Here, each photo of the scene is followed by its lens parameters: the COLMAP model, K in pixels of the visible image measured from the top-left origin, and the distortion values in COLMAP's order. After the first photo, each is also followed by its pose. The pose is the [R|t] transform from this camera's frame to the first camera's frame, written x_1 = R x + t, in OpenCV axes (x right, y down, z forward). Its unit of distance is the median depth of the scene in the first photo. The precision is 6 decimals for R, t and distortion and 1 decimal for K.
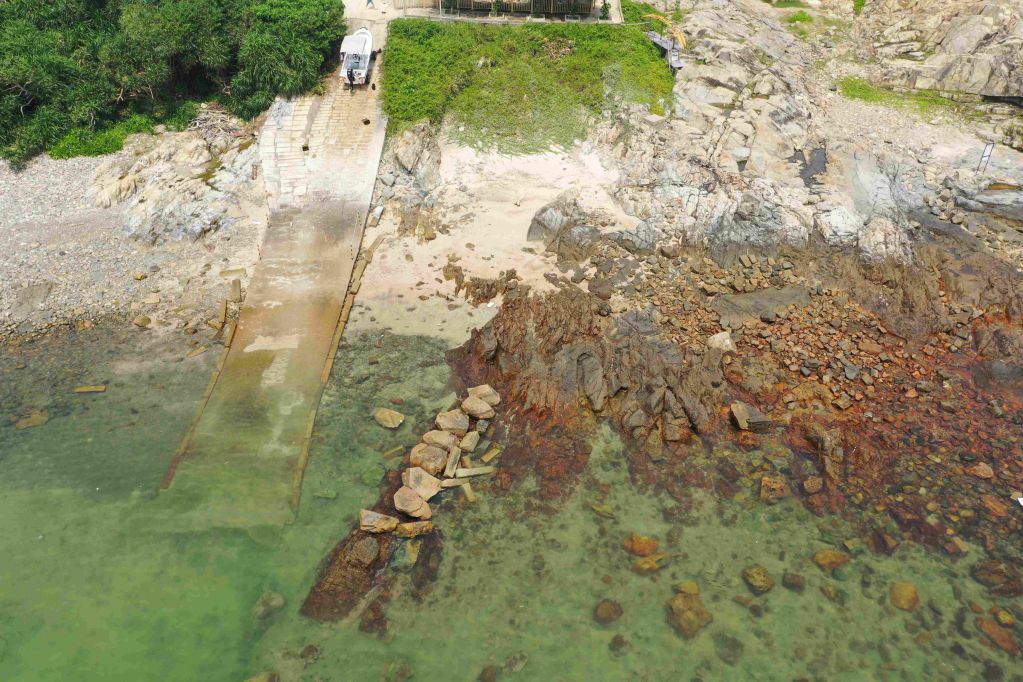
lens RADIAL K [[803.8, 0, 508.0], [0, 803.8, 352.4], [0, 0, 1]] dist [0.008030, -0.007761]
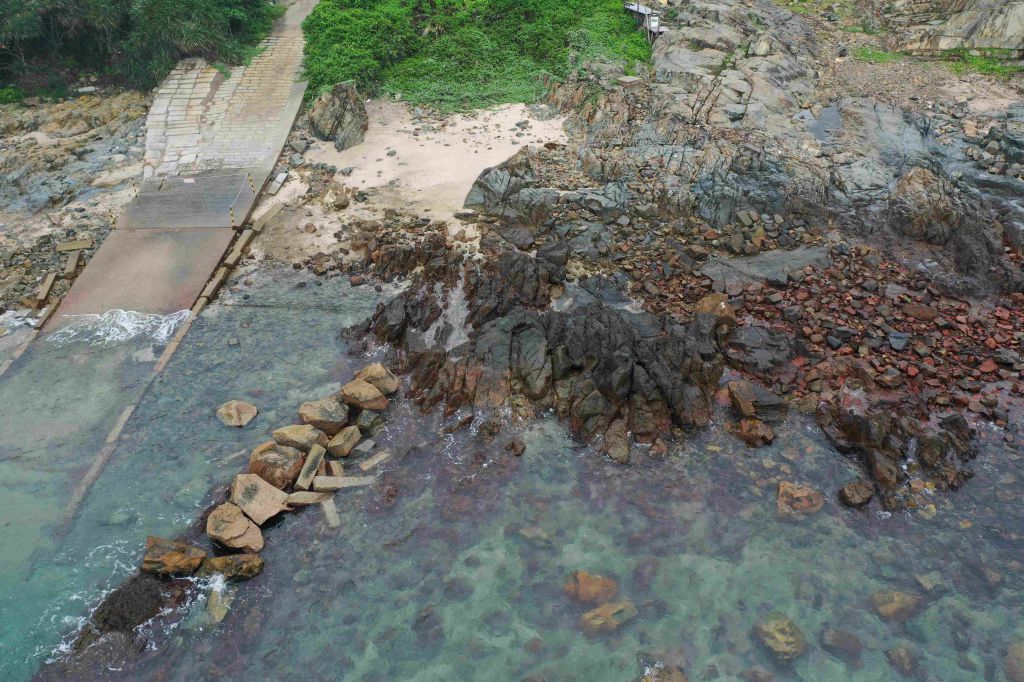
lens RADIAL K [[804.6, 0, 508.5], [0, 804.6, 352.4], [0, 0, 1]] dist [0.008030, -0.007761]
pose [[0.999761, -0.019553, -0.009782, 0.067330], [0.018656, 0.996241, -0.084598, 0.066282], [0.011399, 0.084395, 0.996367, 0.217055]]
